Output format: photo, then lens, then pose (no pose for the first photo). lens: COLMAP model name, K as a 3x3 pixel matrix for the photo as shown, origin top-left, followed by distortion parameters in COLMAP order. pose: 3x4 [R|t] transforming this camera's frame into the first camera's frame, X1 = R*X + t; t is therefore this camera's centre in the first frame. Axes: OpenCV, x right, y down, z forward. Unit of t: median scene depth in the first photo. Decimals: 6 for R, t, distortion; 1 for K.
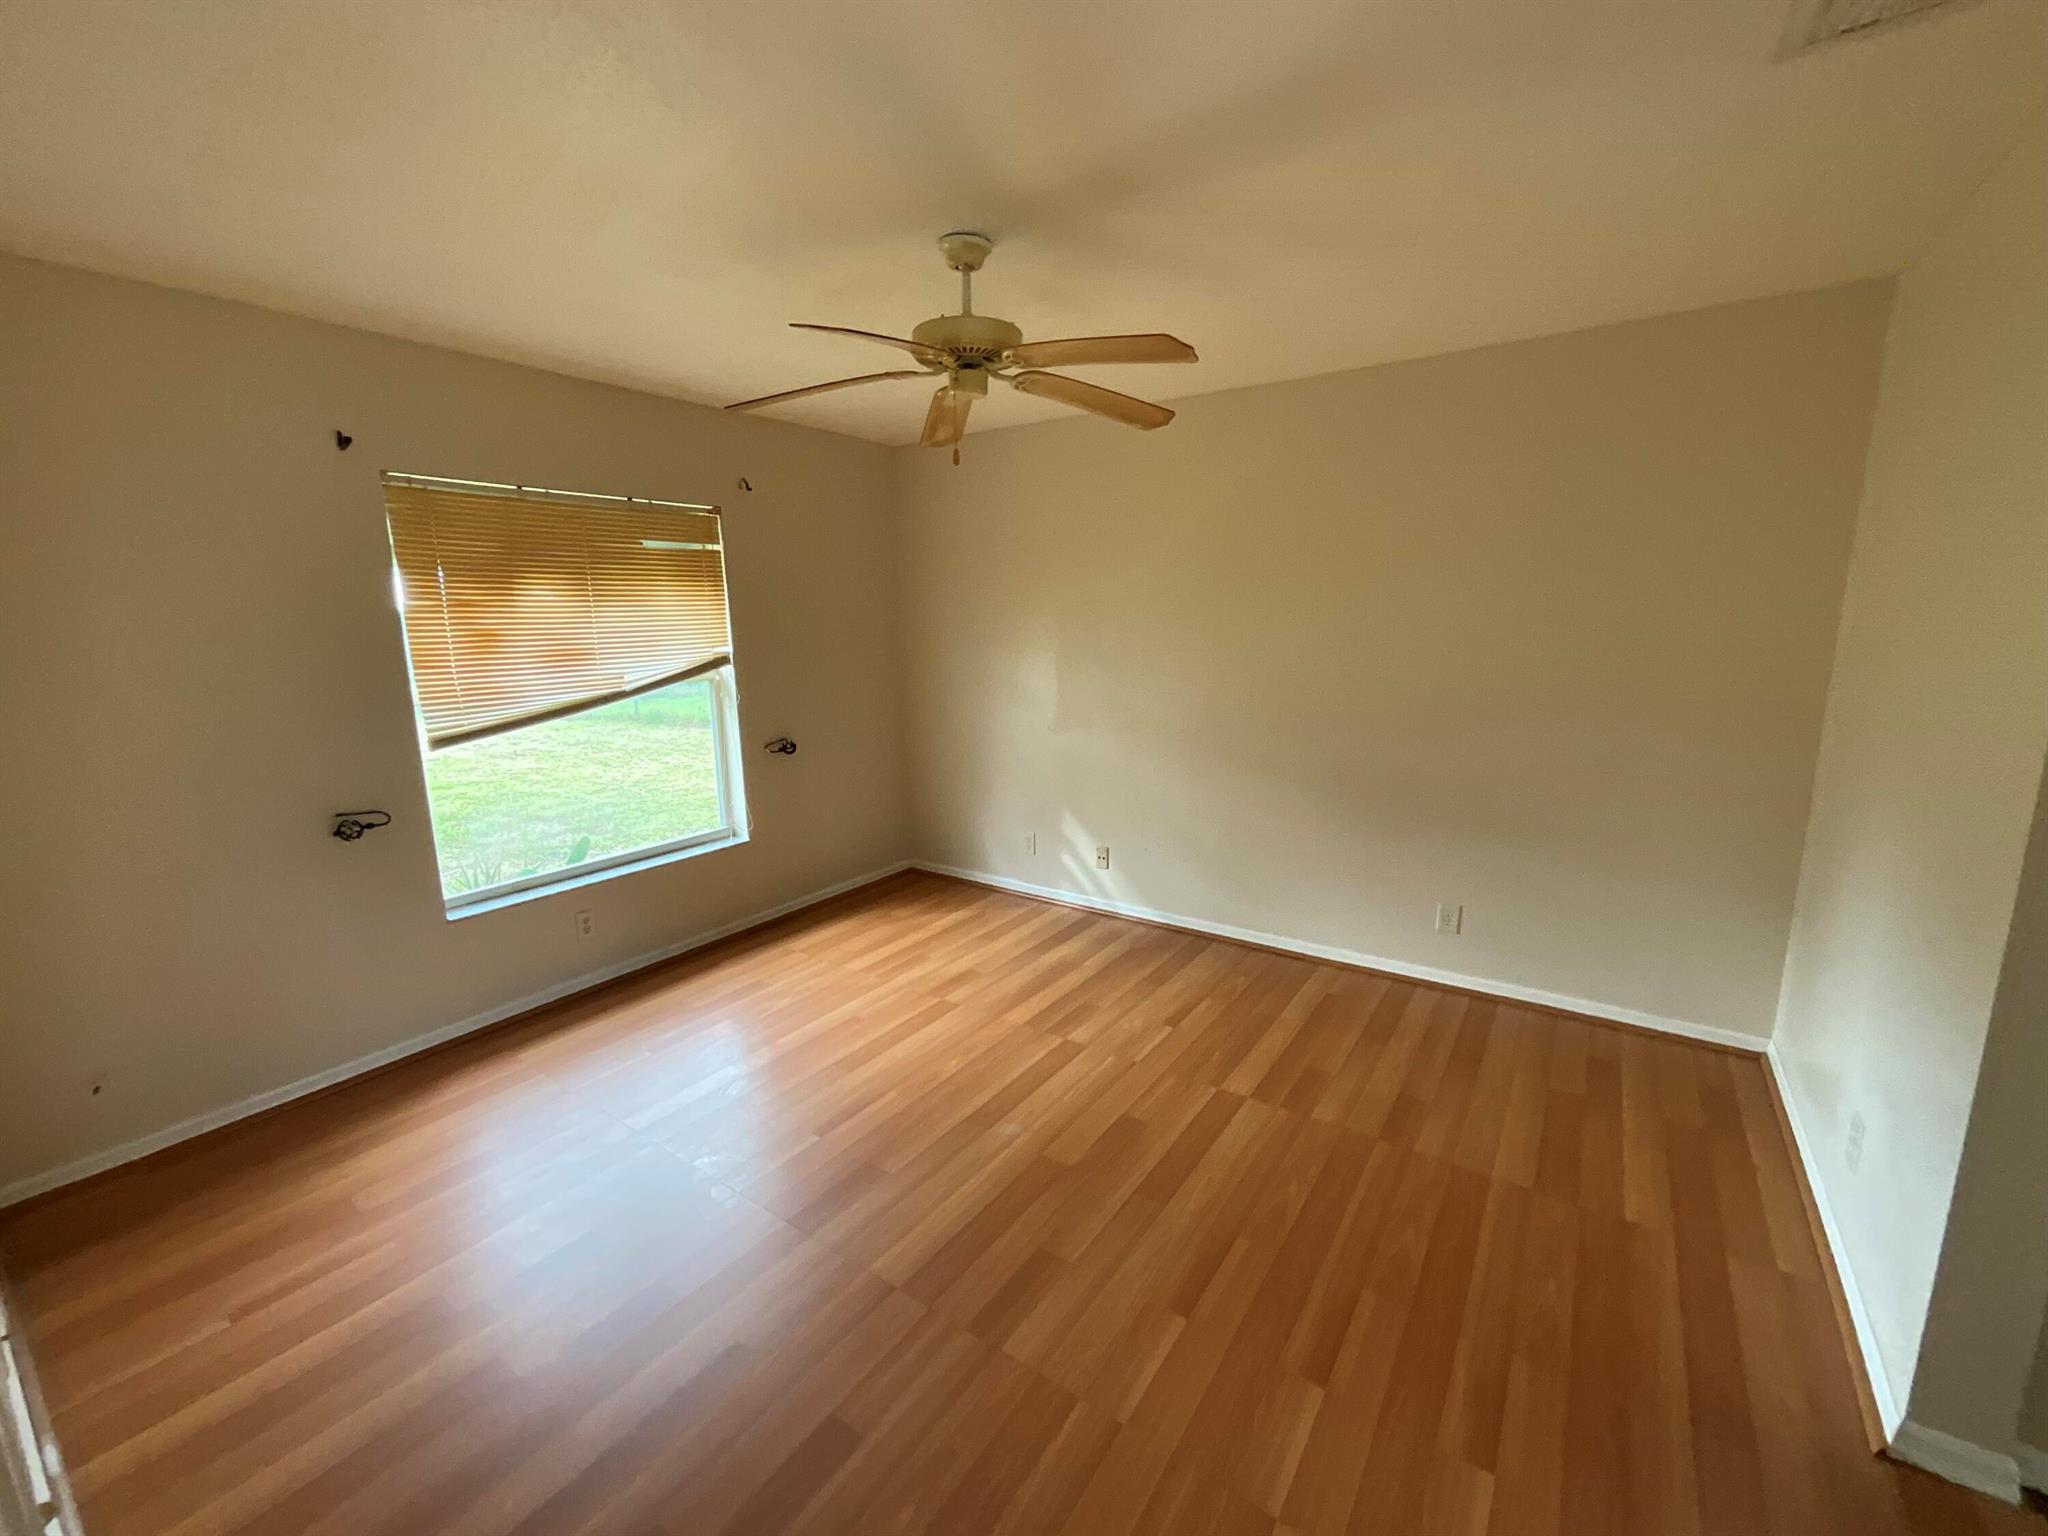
lens RADIAL K [[837.1, 0, 1020.4], [0, 837.1, 766.7], [0, 0, 1]] dist [-0.002495, -0.000342]
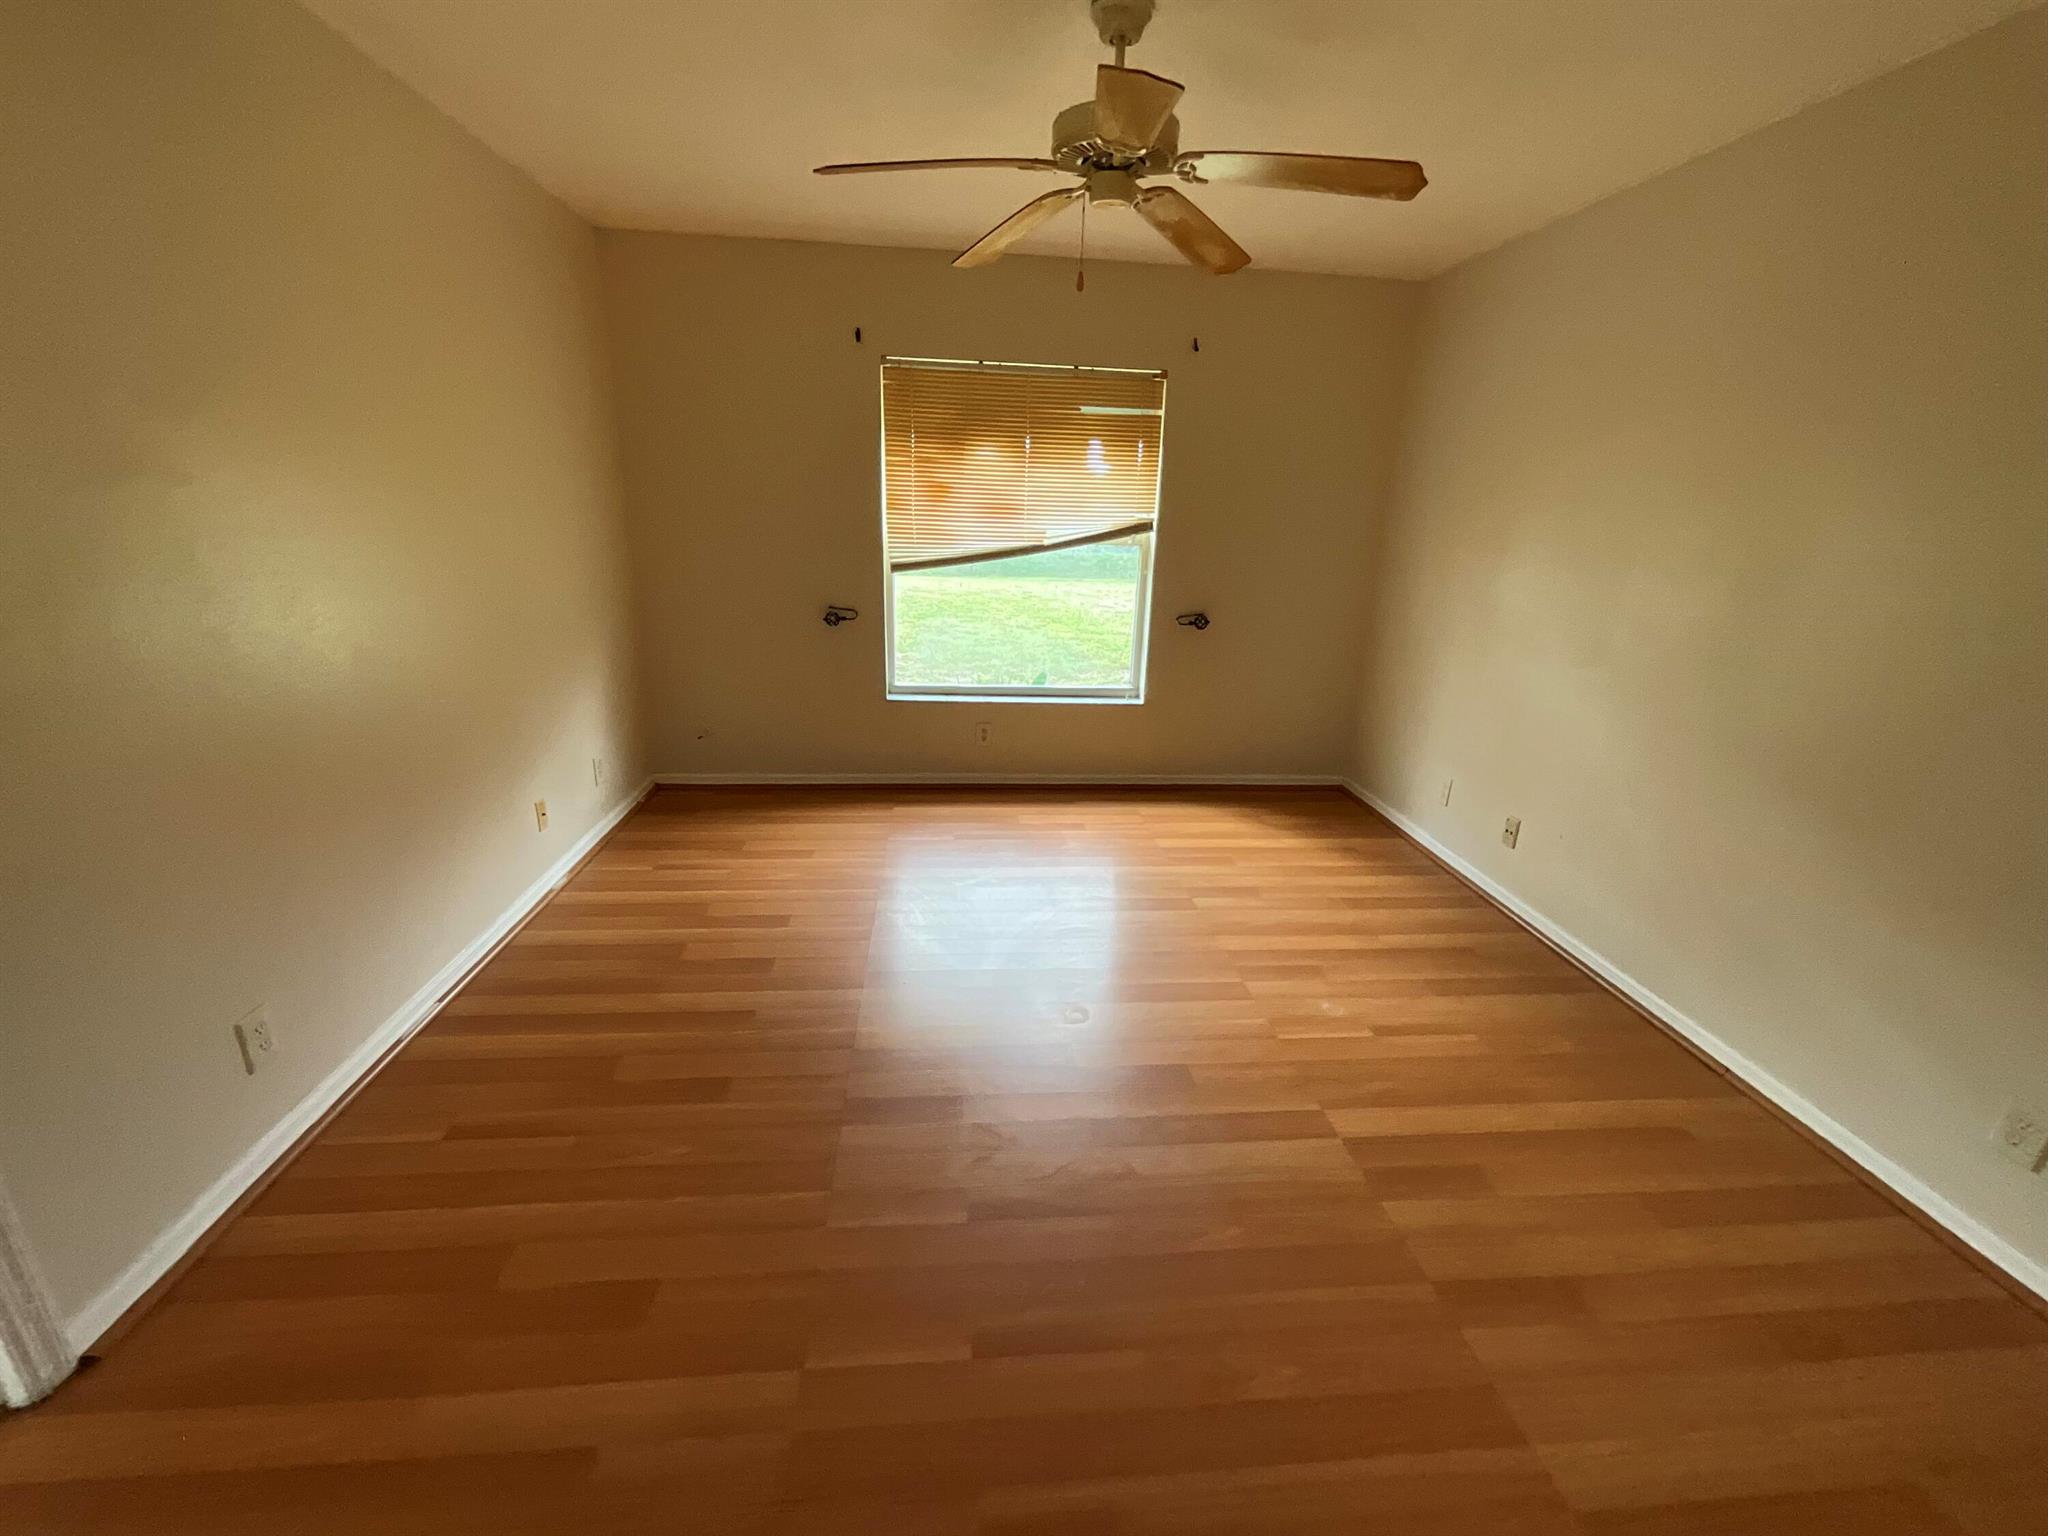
lens RADIAL K [[837.1, 0, 1020.4], [0, 837.1, 766.7], [0, 0, 1]] dist [-0.002495, -0.000342]
pose [[0.642572, 0.269360, -0.717319, 0.414925], [-0.182451, 0.963033, 0.198188, -0.019484], [0.744186, 0.003526, 0.667963, 0.214332]]
